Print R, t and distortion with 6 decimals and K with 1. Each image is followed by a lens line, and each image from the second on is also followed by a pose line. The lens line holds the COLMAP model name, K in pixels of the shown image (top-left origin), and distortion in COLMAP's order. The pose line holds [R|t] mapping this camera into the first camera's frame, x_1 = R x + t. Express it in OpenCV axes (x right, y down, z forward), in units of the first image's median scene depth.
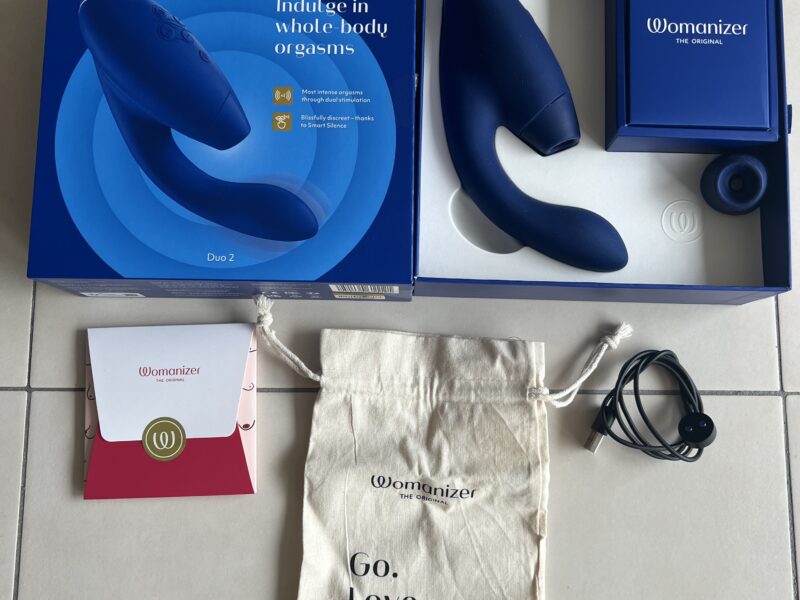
lens RADIAL K [[603.6, 0, 401.4], [0, 603.6, 298.7], [0, 0, 1]] dist [-0.016311, -0.012518]
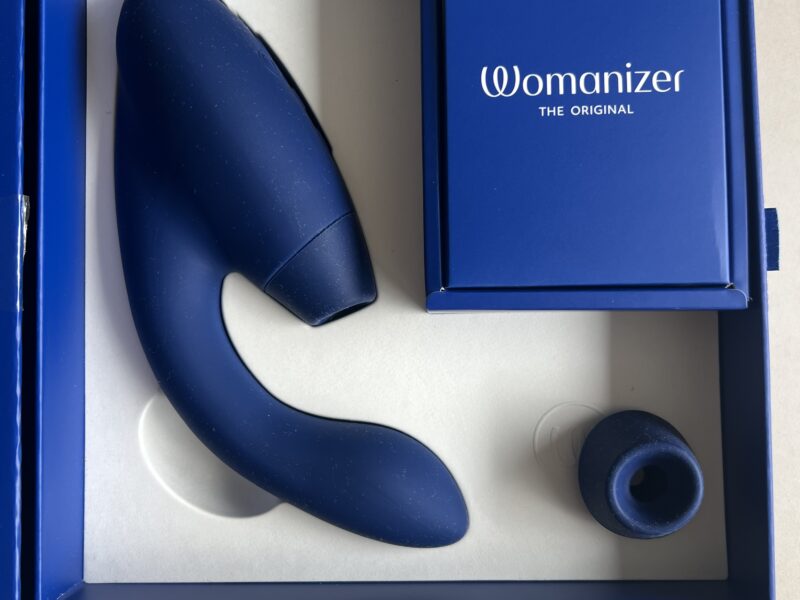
lens RADIAL K [[603.6, 0, 398.4], [0, 603.6, 301.5], [0, 0, 1]] dist [-0.016311, -0.012518]
pose [[0.998735, -0.047629, 0.016114, 0.326481], [0.046902, 0.997981, 0.042819, -0.300345], [-0.018121, -0.042009, 0.998953, 0.497879]]
